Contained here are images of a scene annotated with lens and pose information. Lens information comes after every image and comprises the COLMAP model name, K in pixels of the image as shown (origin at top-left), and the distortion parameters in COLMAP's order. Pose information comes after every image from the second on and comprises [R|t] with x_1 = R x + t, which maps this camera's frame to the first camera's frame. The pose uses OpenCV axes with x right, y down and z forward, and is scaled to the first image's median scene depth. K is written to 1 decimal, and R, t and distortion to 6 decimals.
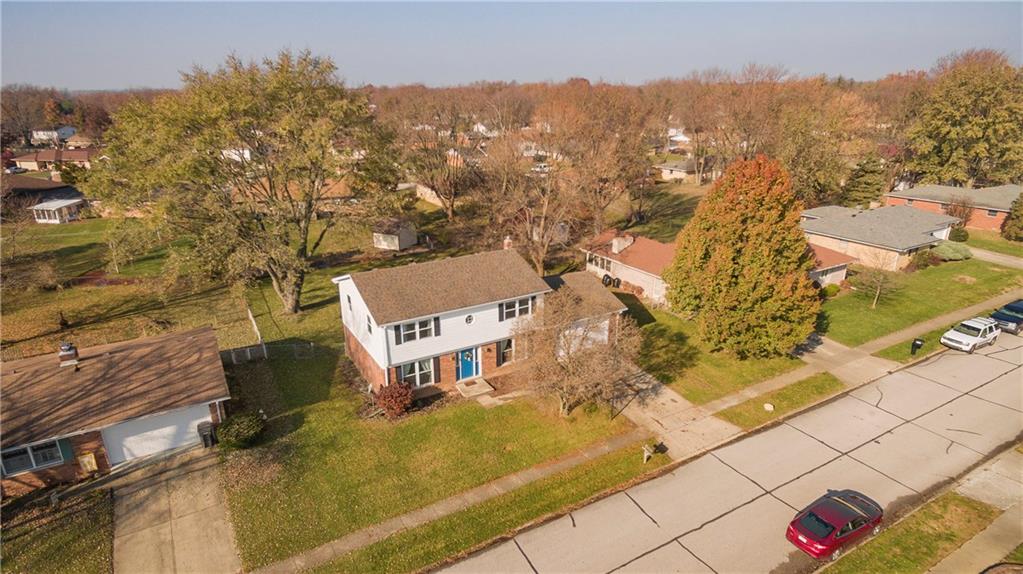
lens RADIAL K [[587.3, 0, 506.6], [0, 587.3, 288.9], [0, 0, 1]] dist [-0.003580, 0.019319]
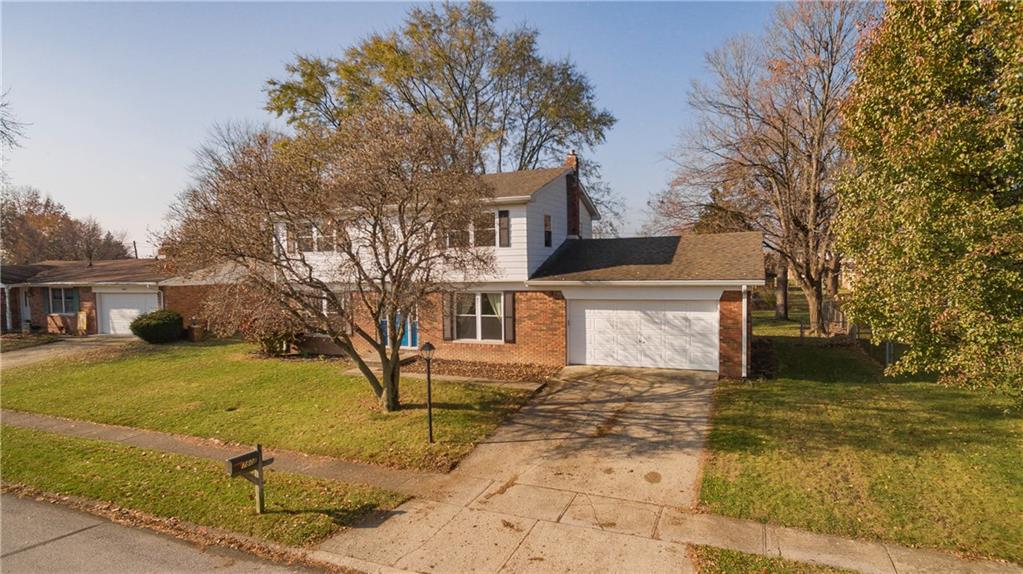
lens RADIAL K [[583.1, 0, 491.4], [0, 583.1, 288.1], [0, 0, 1]] dist [0.005130, 0.000339]
pose [[0.597084, 0.033471, -0.801480, 0.490449], [-0.252354, 0.956240, -0.148064, 0.169563], [0.761452, 0.290663, 0.579402, 0.763654]]
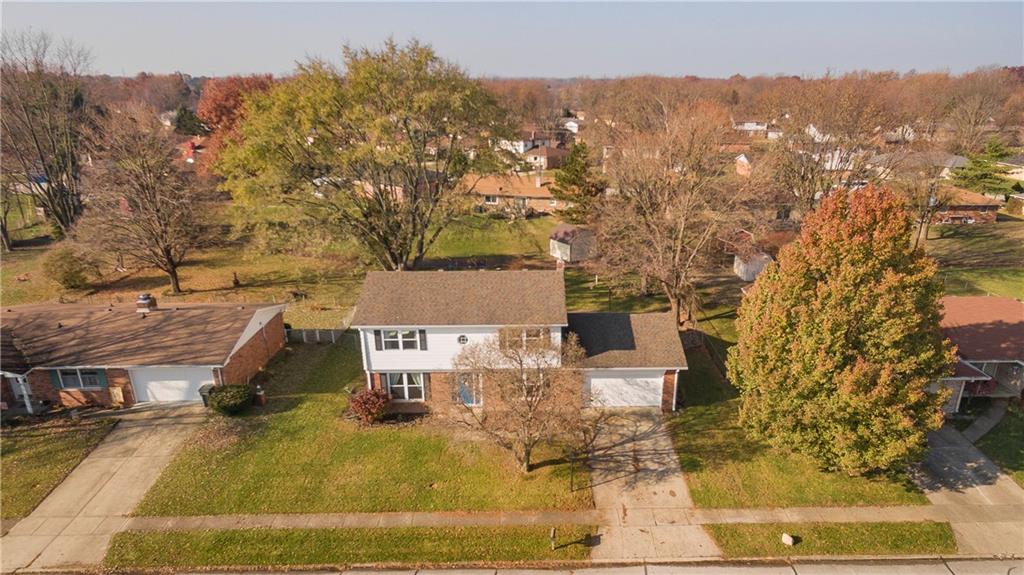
lens RADIAL K [[674.1, 0, 546.2], [0, 674.1, 317.6], [0, 0, 1]] dist [-0.003948, 0.033516]
pose [[0.880277, 0.171228, -0.442485, 0.509733], [-0.165748, 0.984830, 0.051362, -0.056668], [0.444567, 0.028128, 0.895304, 0.133563]]
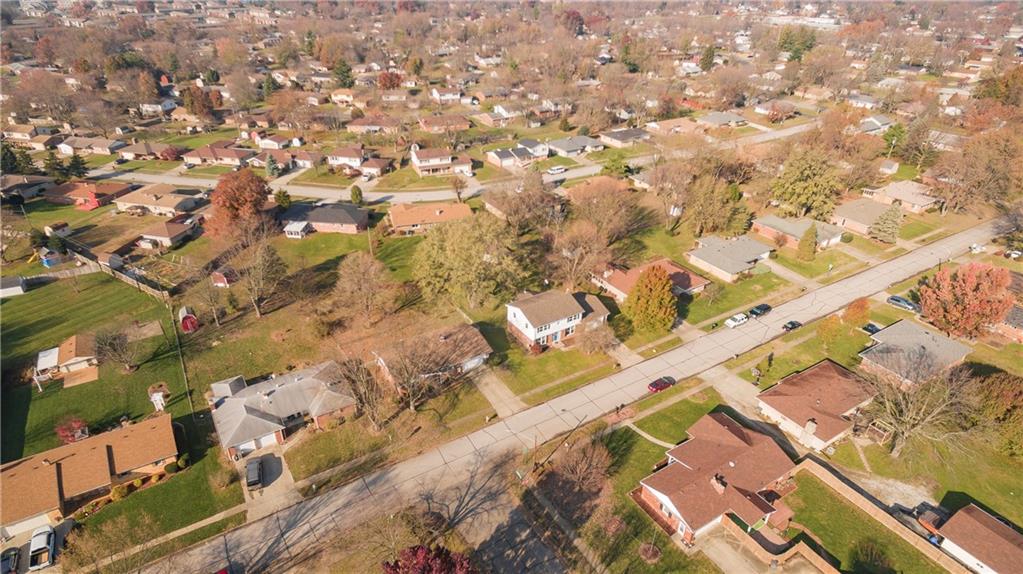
lens RADIAL K [[587.3, 0, 506.6], [0, 587.3, 288.9], [0, 0, 1]] dist [-0.003580, 0.019319]
pose [[0.999449, -0.000326, 0.033187, -0.440368], [-0.005539, 0.984289, 0.176479, -0.669438], [-0.032723, -0.176565, 0.983745, -1.983355]]
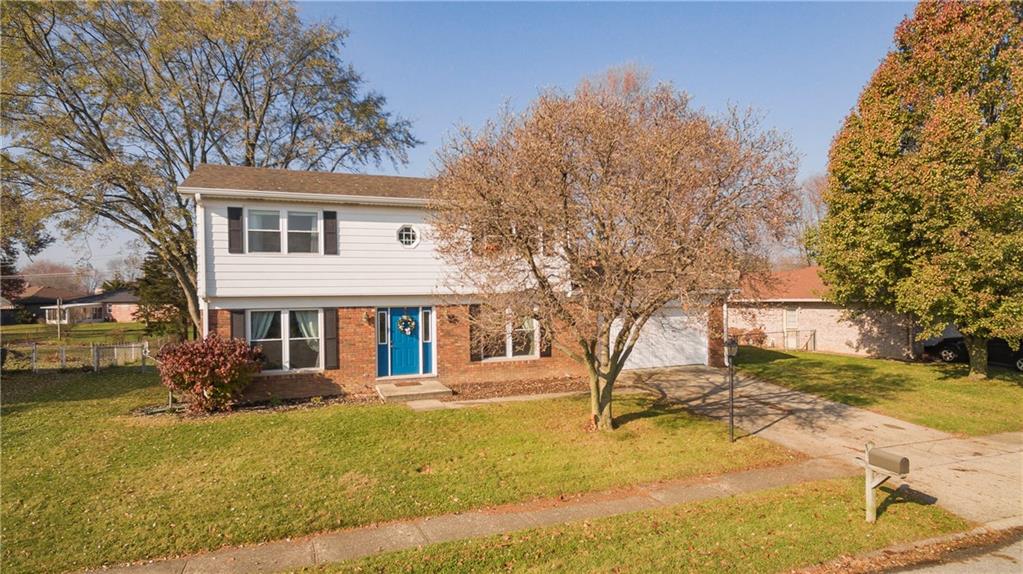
lens RADIAL K [[587.3, 0, 506.6], [0, 587.3, 288.9], [0, 0, 1]] dist [-0.003580, 0.019319]
pose [[0.988953, -0.006936, -0.148068, 0.090916], [-0.042864, 0.942849, -0.330452, 0.254904], [0.141897, 0.333149, 0.932136, 0.585591]]
